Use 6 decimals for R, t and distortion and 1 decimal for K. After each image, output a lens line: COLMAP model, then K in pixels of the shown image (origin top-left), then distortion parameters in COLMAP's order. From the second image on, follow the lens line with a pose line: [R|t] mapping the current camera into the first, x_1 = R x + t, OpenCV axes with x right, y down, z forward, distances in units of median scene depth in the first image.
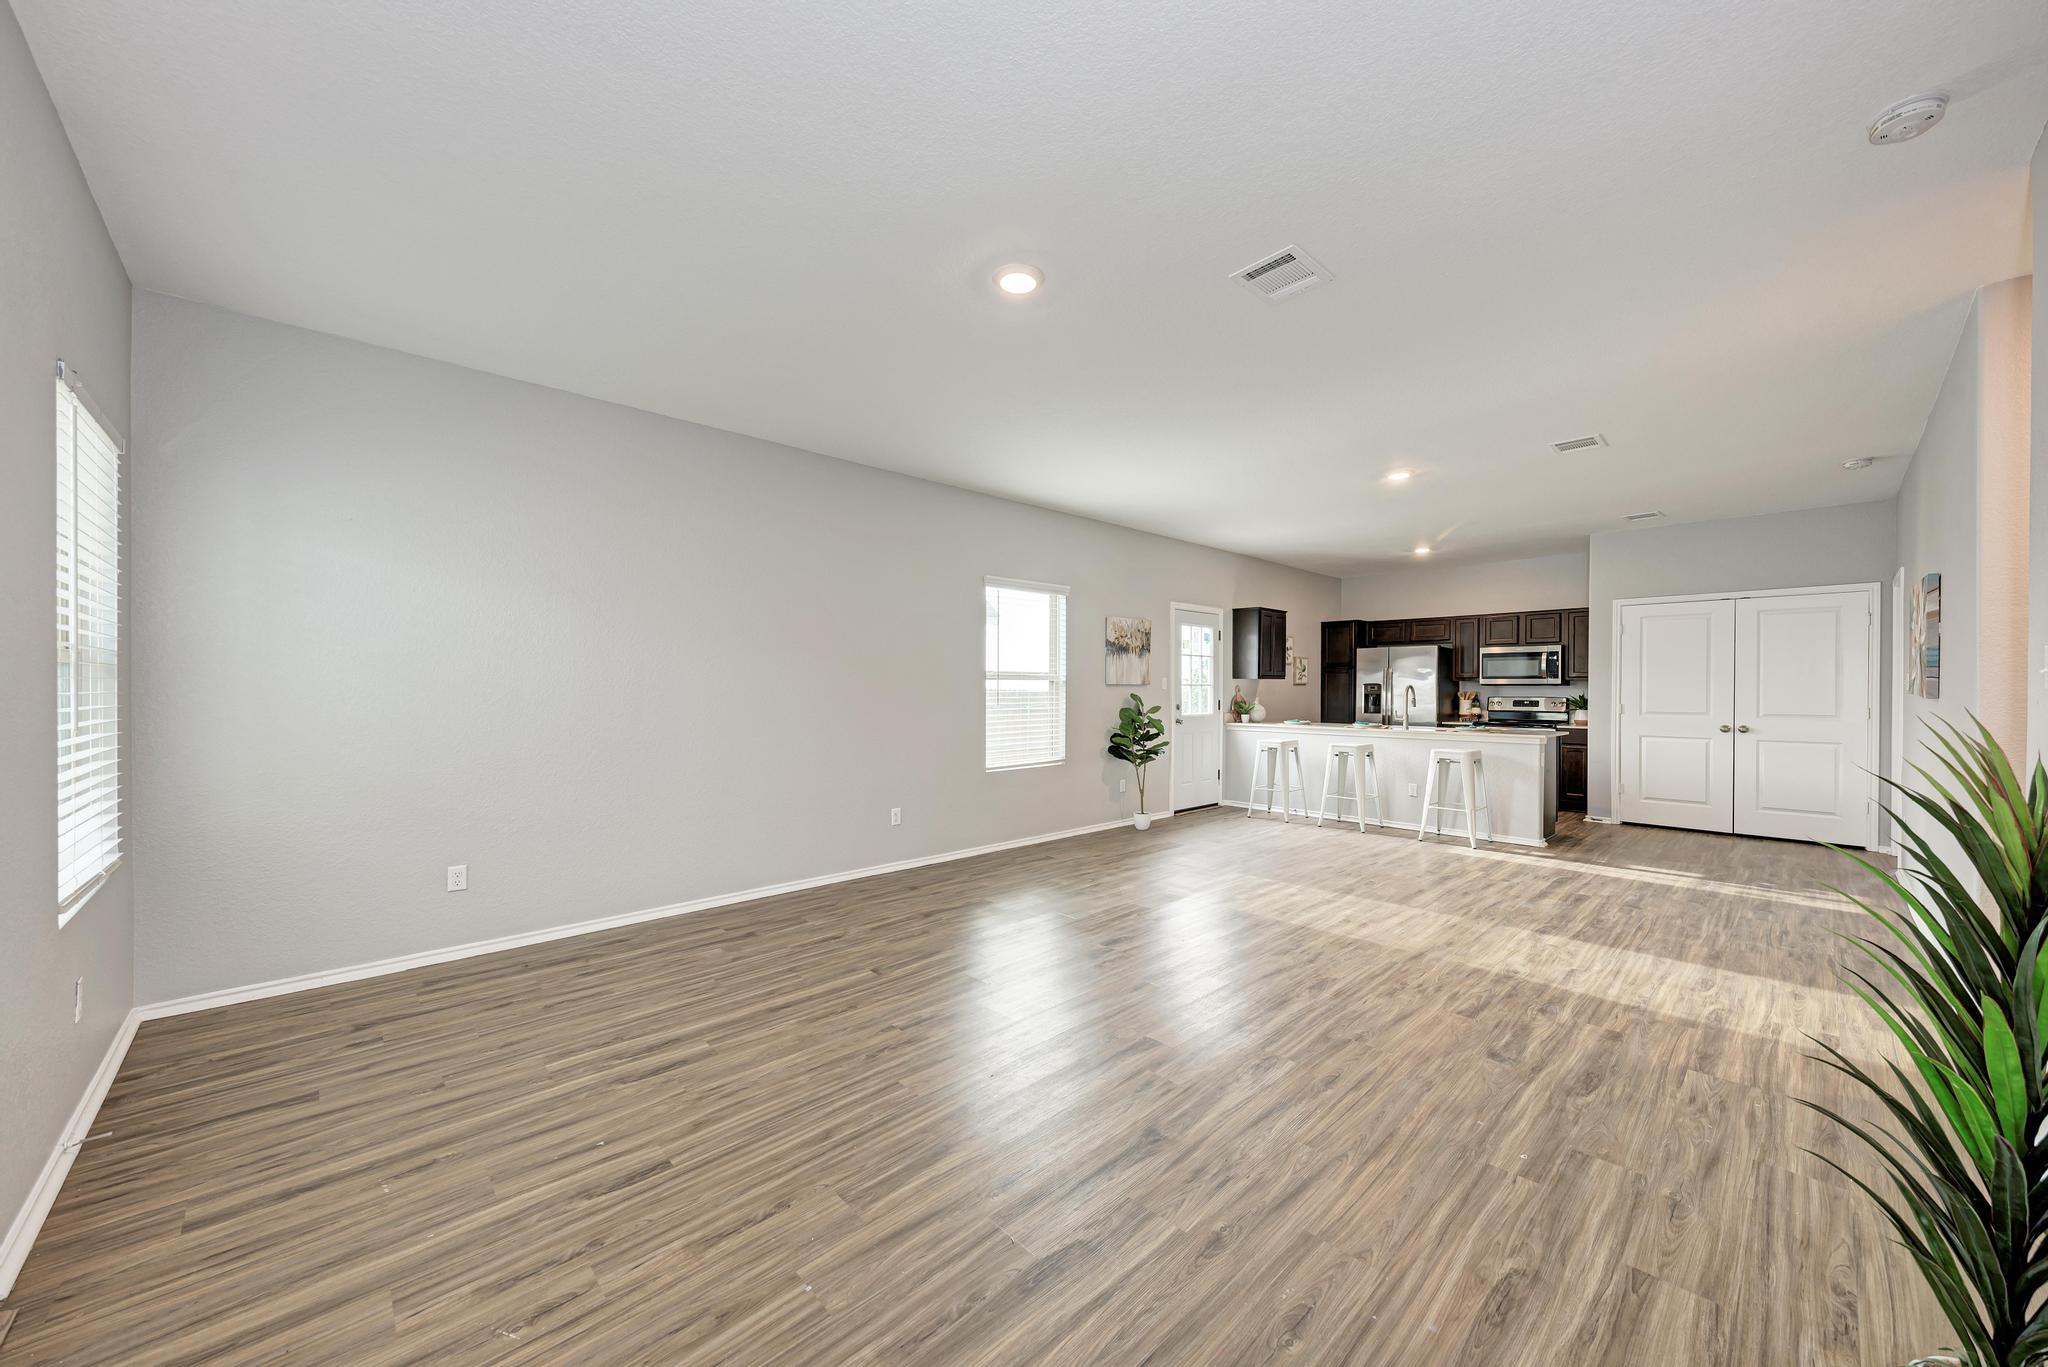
lens RADIAL K [[744.3, 0, 1024.4], [0, 744.3, 689.7], [0, 0, 1]] dist [0.011969, -0.003379]
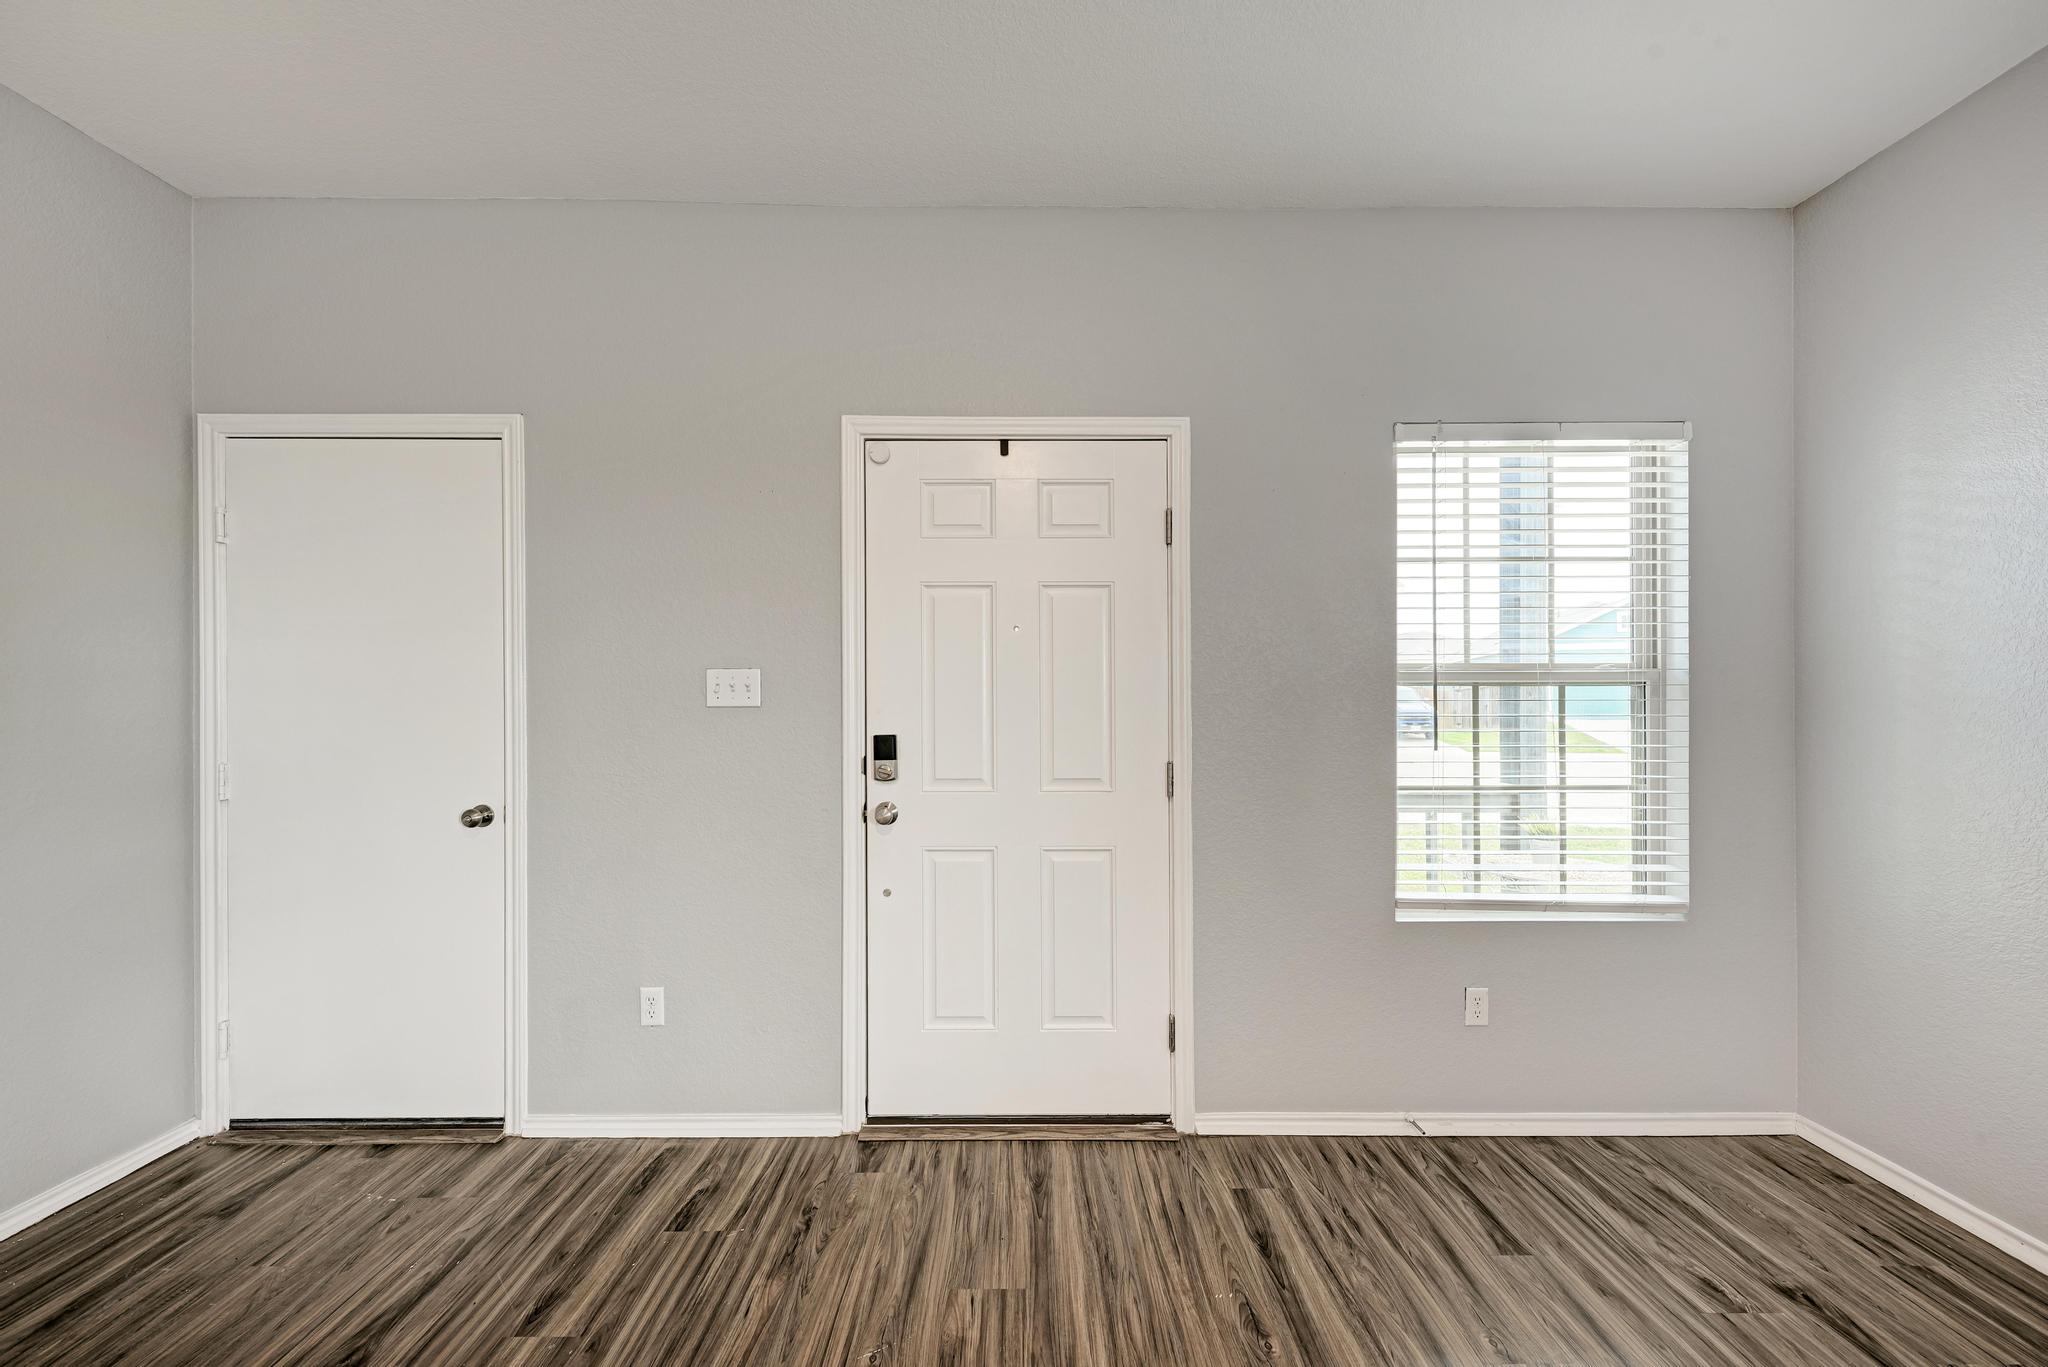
lens RADIAL K [[744.3, 0, 1010.6], [0, 744.3, 697.5], [0, 0, 1]] dist [0.011969, -0.003379]
pose [[-0.683237, -0.005102, -0.730179, -0.016859], [-0.002175, 0.999985, -0.004952, -0.004246], [0.730194, -0.001795, -0.683238, 0.428545]]
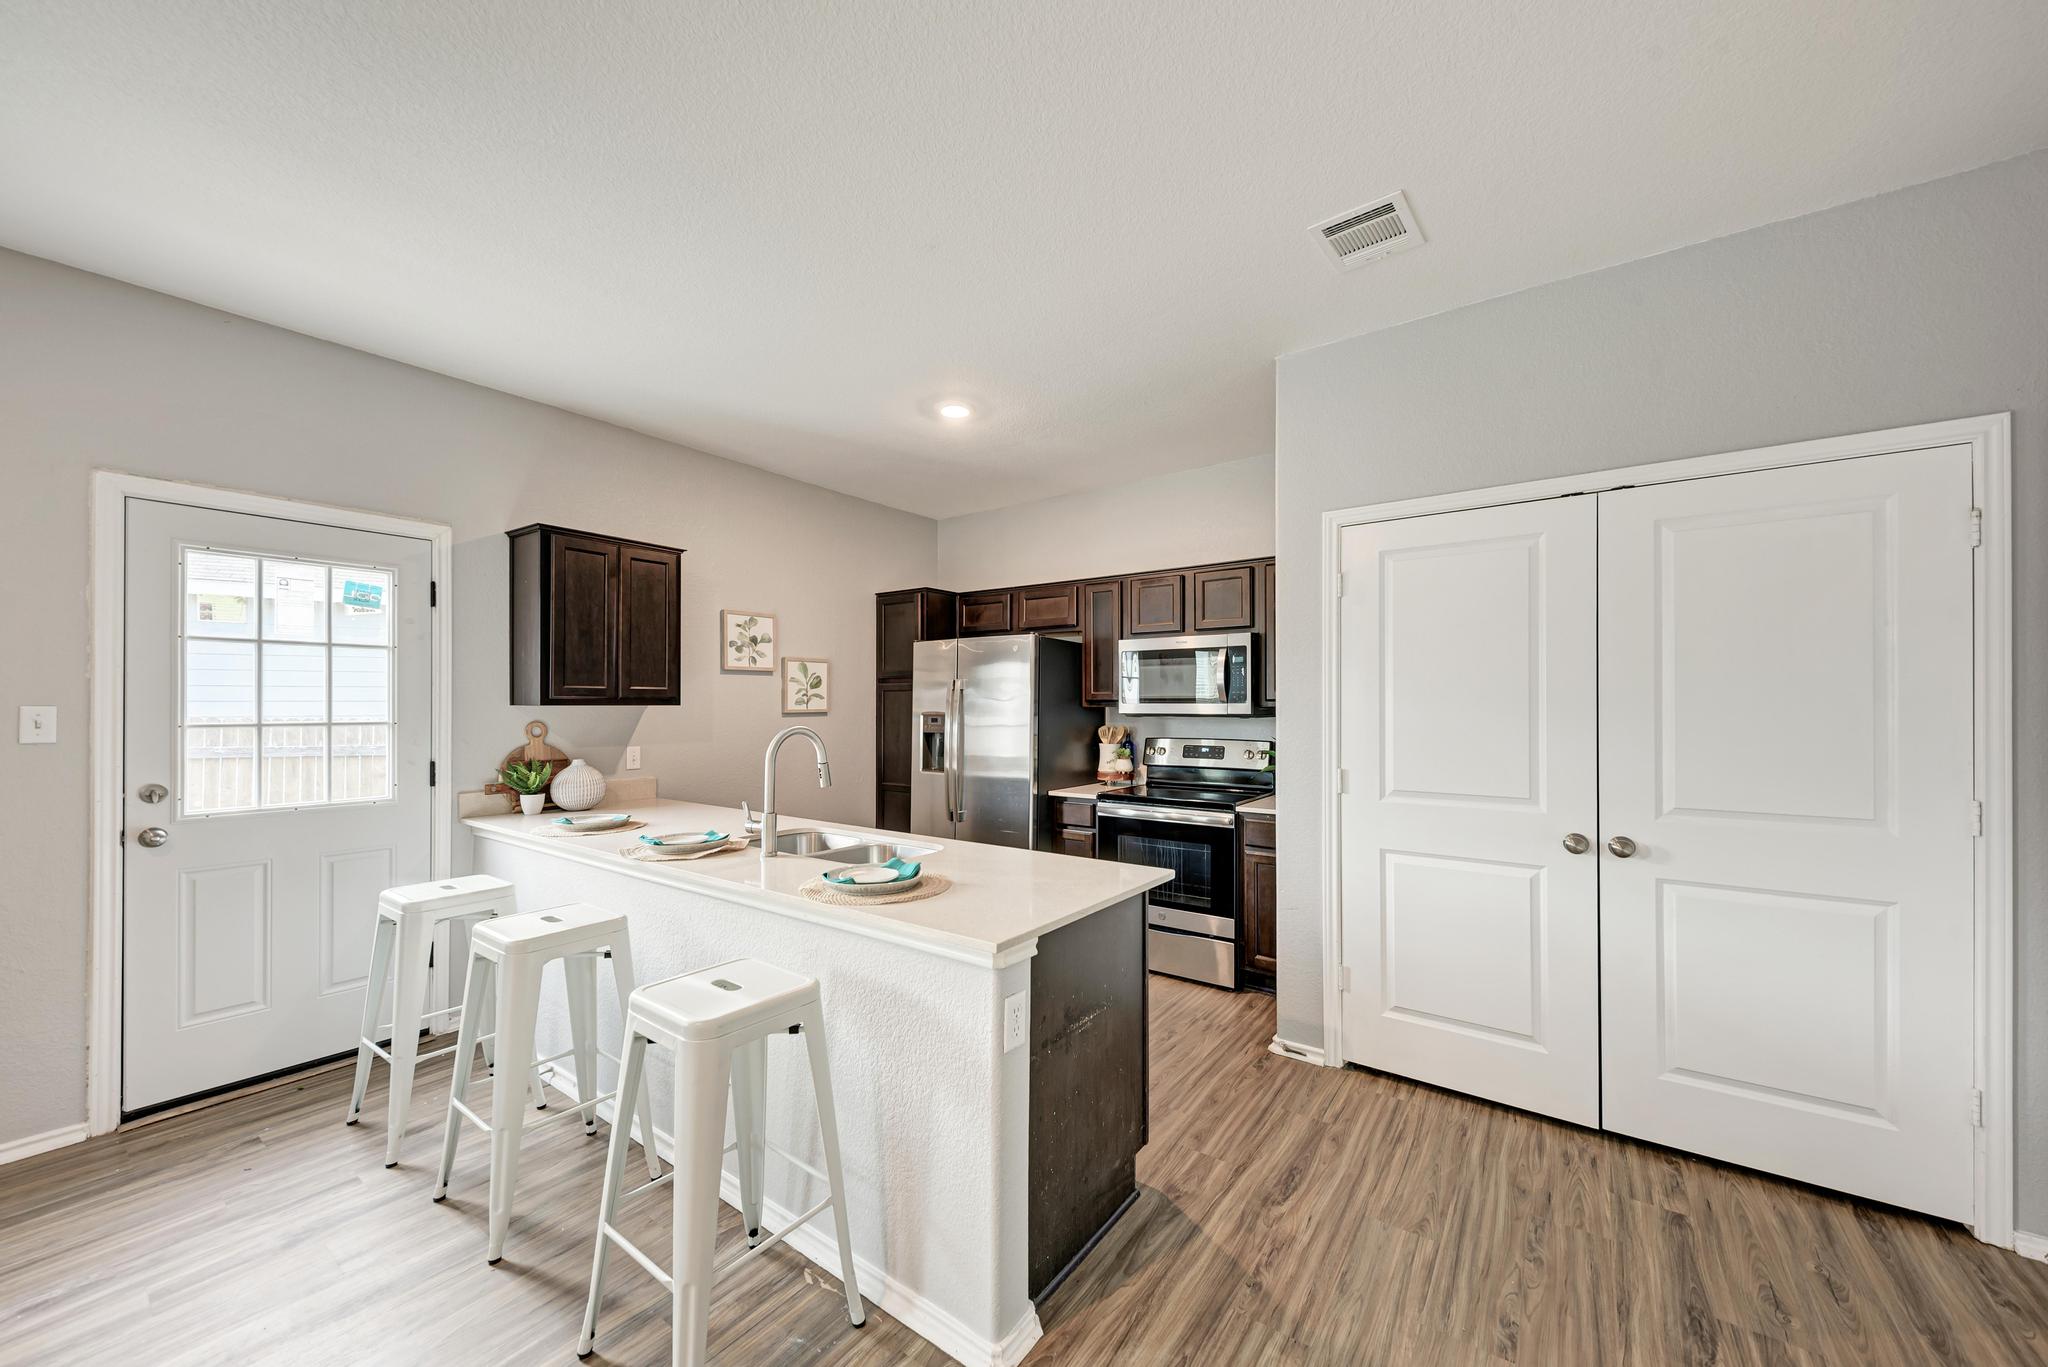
lens RADIAL K [[744.3, 0, 1022.9], [0, 744.3, 697.0], [0, 0, 1]] dist [0.011969, -0.003379]
pose [[0.985033, -0.001010, 0.172365, 0.644598], [0.003111, 0.999924, -0.011920, -0.017999], [-0.172340, 0.012278, 0.984961, 0.731878]]
